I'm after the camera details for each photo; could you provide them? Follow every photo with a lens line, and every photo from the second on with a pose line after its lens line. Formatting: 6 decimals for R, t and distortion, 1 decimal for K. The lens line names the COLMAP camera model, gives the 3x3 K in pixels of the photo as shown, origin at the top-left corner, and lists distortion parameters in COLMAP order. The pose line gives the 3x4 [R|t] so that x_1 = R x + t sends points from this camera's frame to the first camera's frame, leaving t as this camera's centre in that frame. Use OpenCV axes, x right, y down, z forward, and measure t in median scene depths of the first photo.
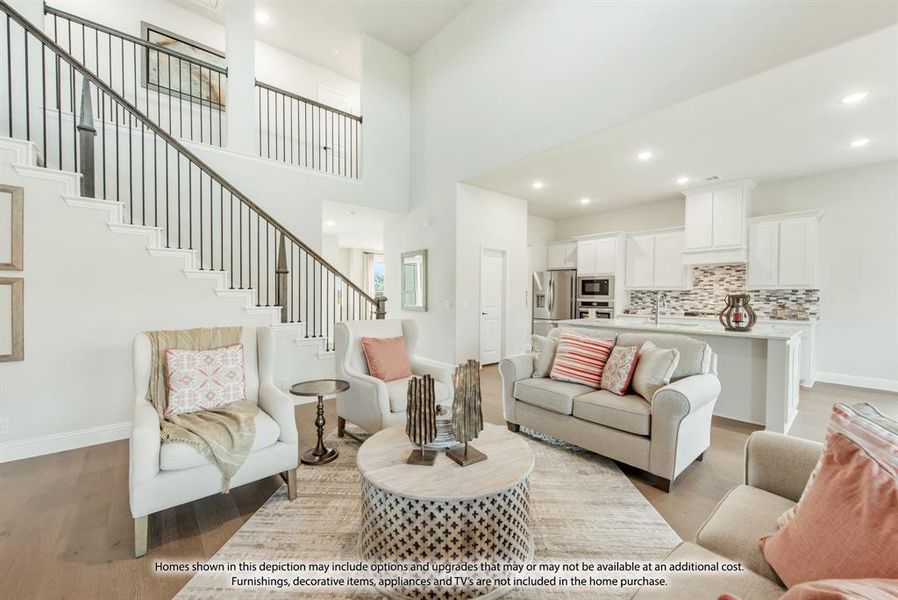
lens RADIAL K [[352.9, 0, 447.6], [0, 352.9, 300.0], [0, 0, 1]] dist [0.000723, -0.000596]
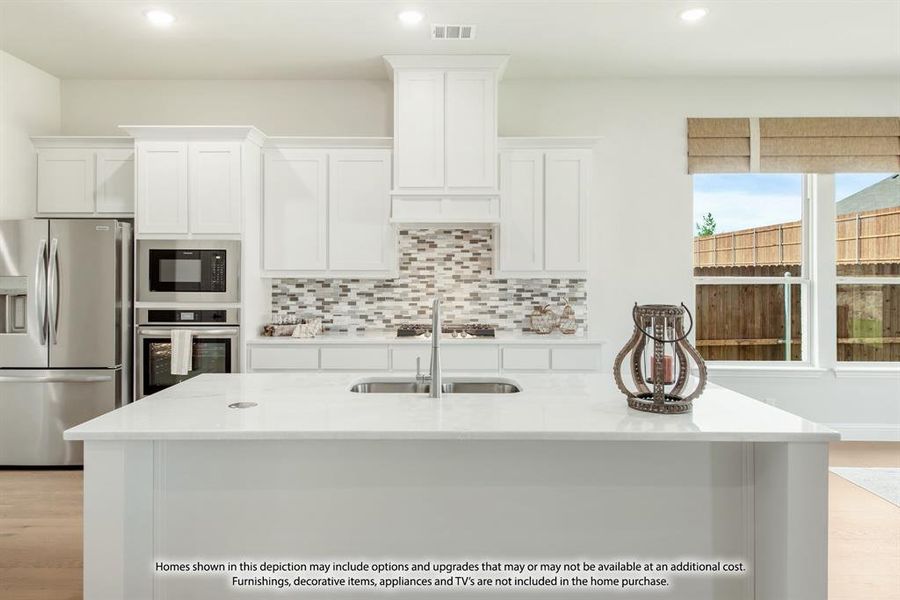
lens RADIAL K [[575.3, 0, 444.7], [0, 575.3, 276.6], [0, 0, 1]] dist [0.003339, -0.001449]
pose [[0.643503, -0.002800, 0.765438, 0.142906], [0.014303, 0.999863, -0.008366, -0.022661], [-0.765310, 0.016331, 0.643455, 0.447445]]
